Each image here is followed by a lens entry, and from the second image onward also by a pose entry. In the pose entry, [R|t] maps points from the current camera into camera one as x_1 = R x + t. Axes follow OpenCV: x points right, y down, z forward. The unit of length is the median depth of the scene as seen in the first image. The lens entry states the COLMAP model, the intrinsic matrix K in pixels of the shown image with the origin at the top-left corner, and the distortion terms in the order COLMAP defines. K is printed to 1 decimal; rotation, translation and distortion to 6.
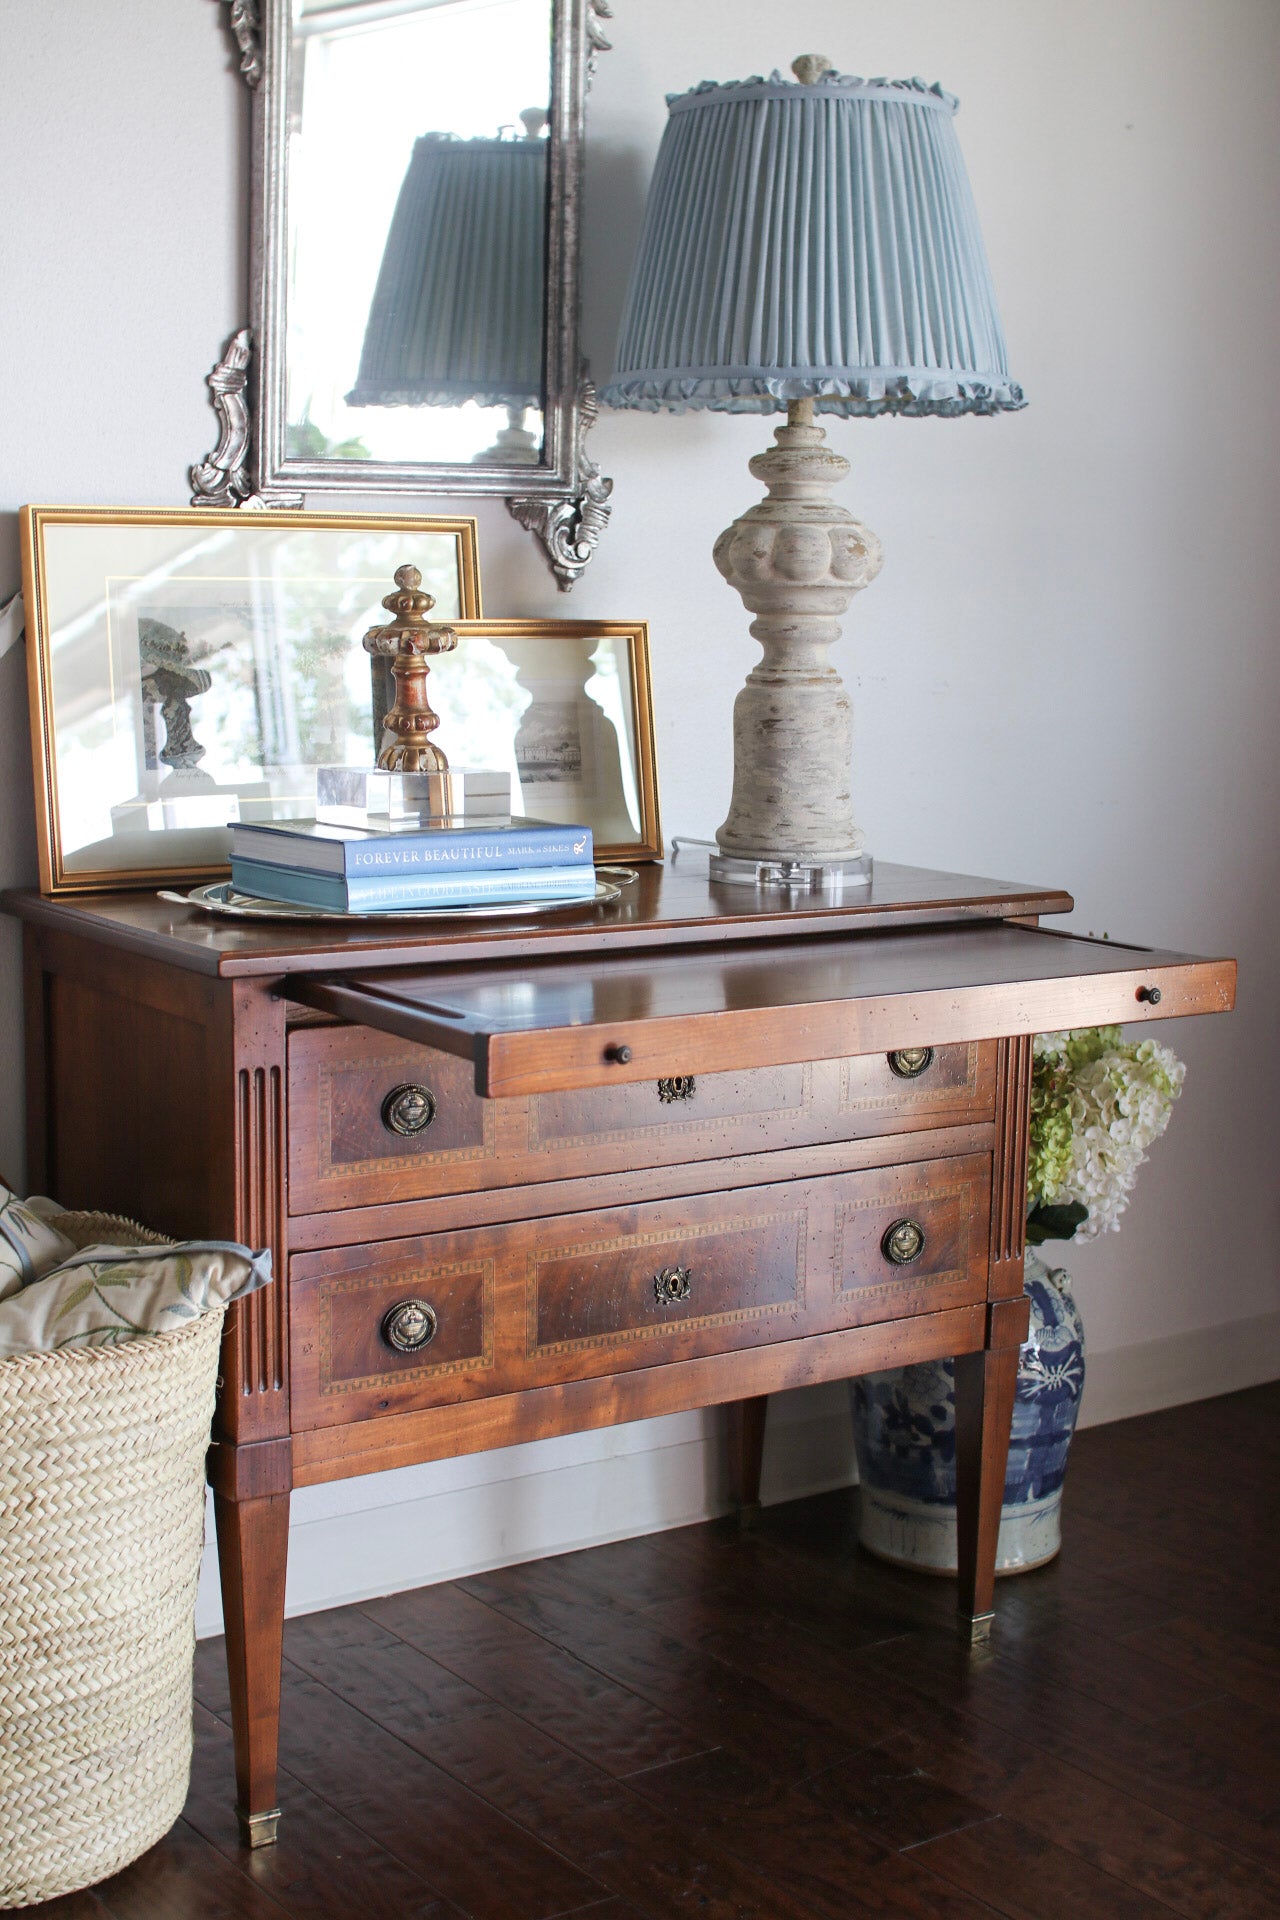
lens RADIAL K [[2686.9, 0, 640.0], [0, 2686.9, 960.0], [0, 0, 1]] dist [-0.185365, 0.284577]
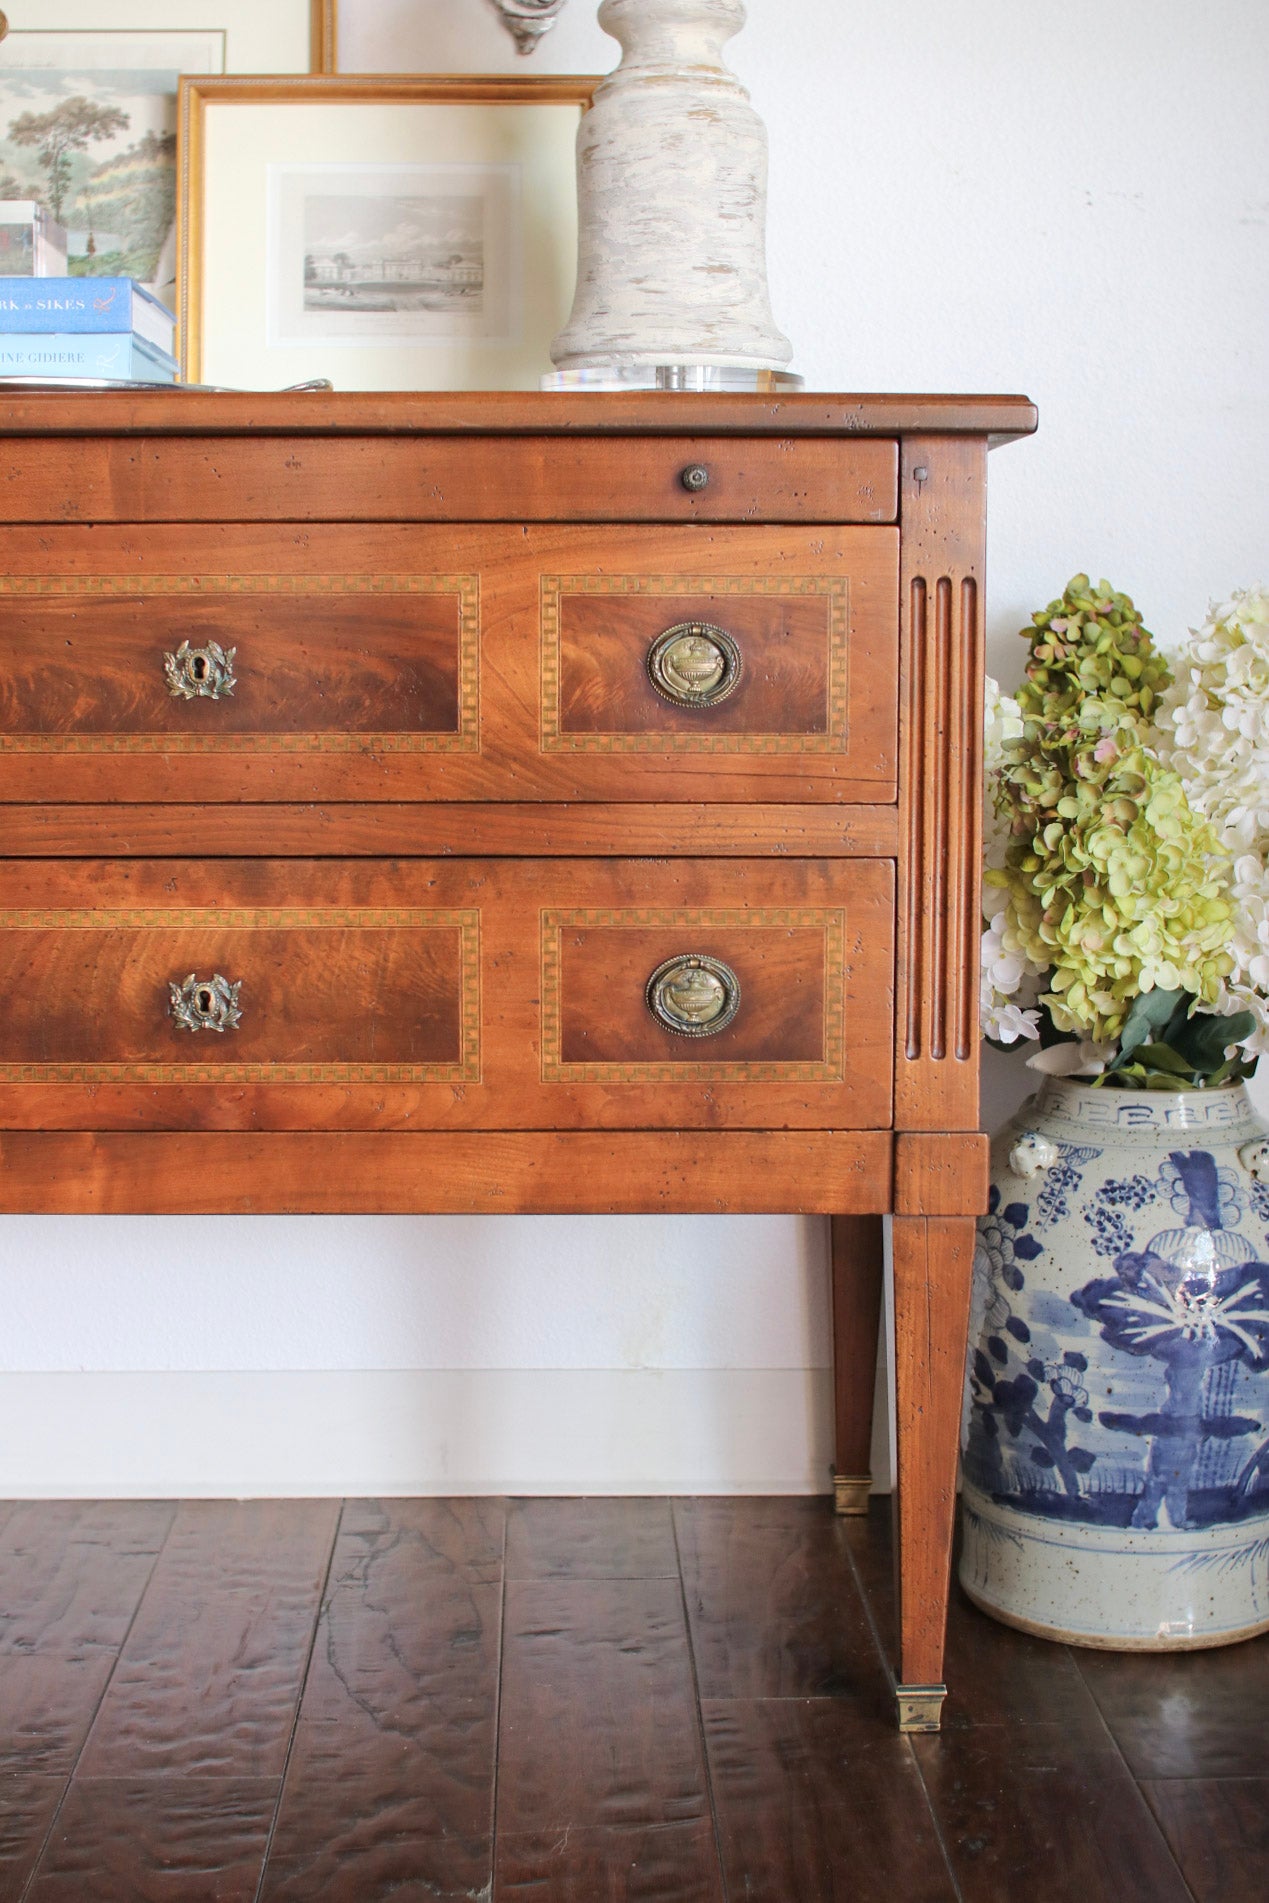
lens RADIAL K [[2663.1, 0, 634.5], [0, 2663.1, 951.5], [0, 0, 1]] dist [-0.185365, 0.284577]
pose [[0.832122, 0.051812, -0.552167, 0.421190], [-0.067154, 0.997714, -0.007582, 0.104849], [0.550512, 0.043389, 0.833699, 0.529114]]
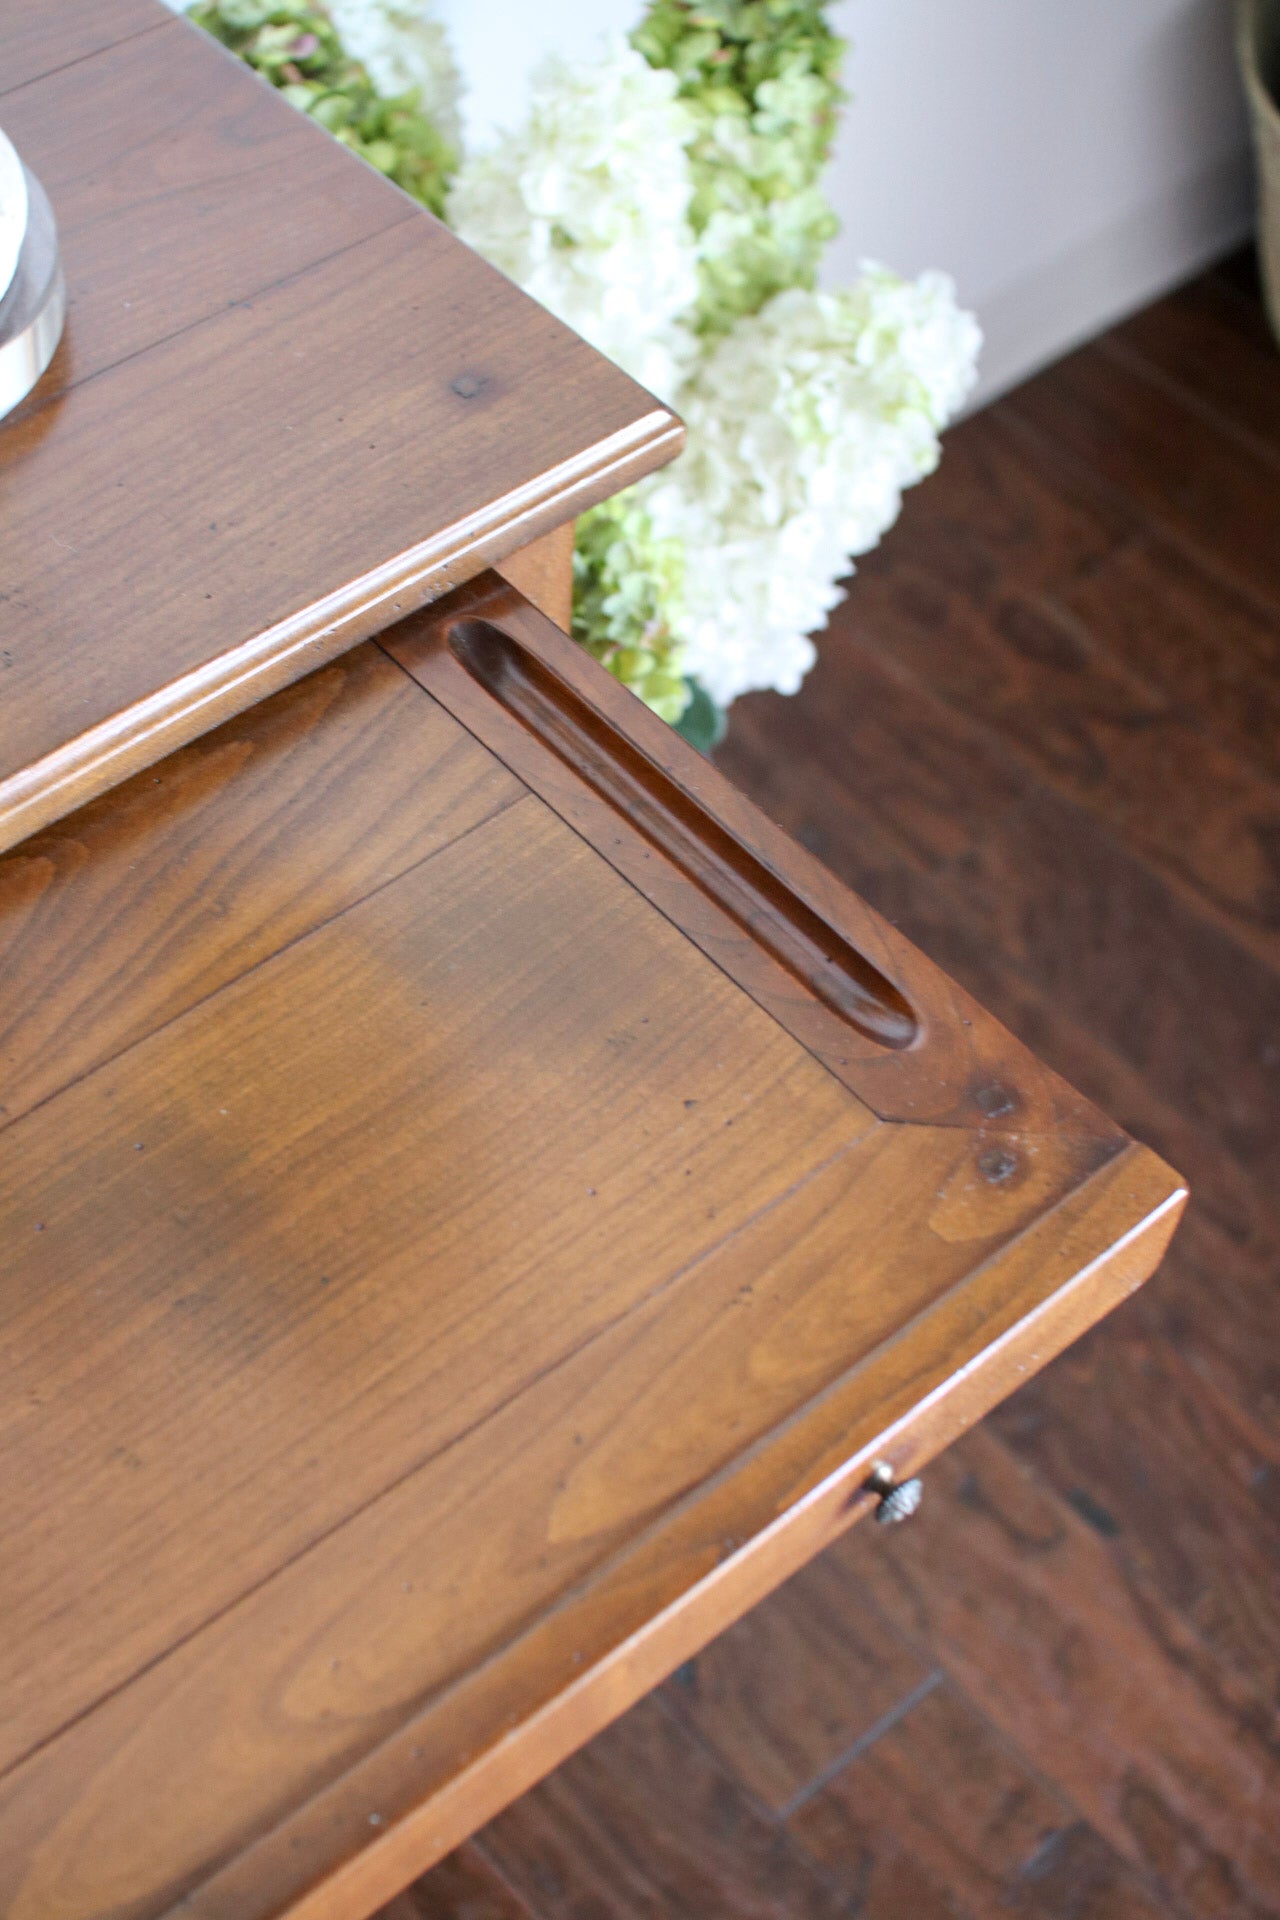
lens RADIAL K [[2686.9, 0, 640.0], [0, 2686.9, 960.0], [0, 0, 1]] dist [-0.185365, 0.284577]
pose [[0.994196, -0.068108, 0.083280, 0.133087], [-0.011727, 0.700883, 0.713180, -0.214976], [-0.106943, -0.710017, 0.696017, 0.772069]]
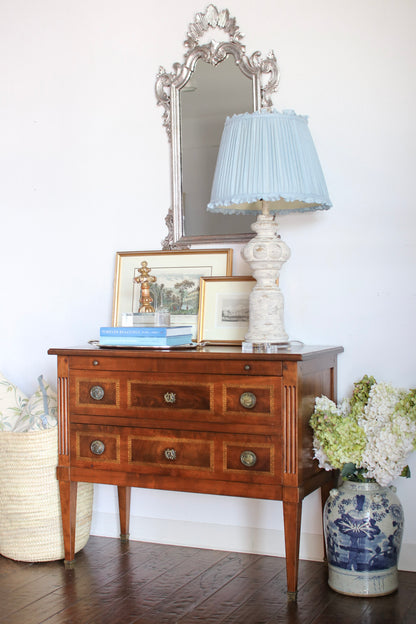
lens RADIAL K [[885.1, 0, 208.0], [0, 885.1, 312.0], [0, 0, 1]] dist [-0.183116, 0.282120]
pose [[0.508161, -0.011232, -0.861189, 1.034043], [-0.110186, 0.990850, -0.077940, 0.018237], [0.854184, 0.134497, 0.502274, 0.410675]]
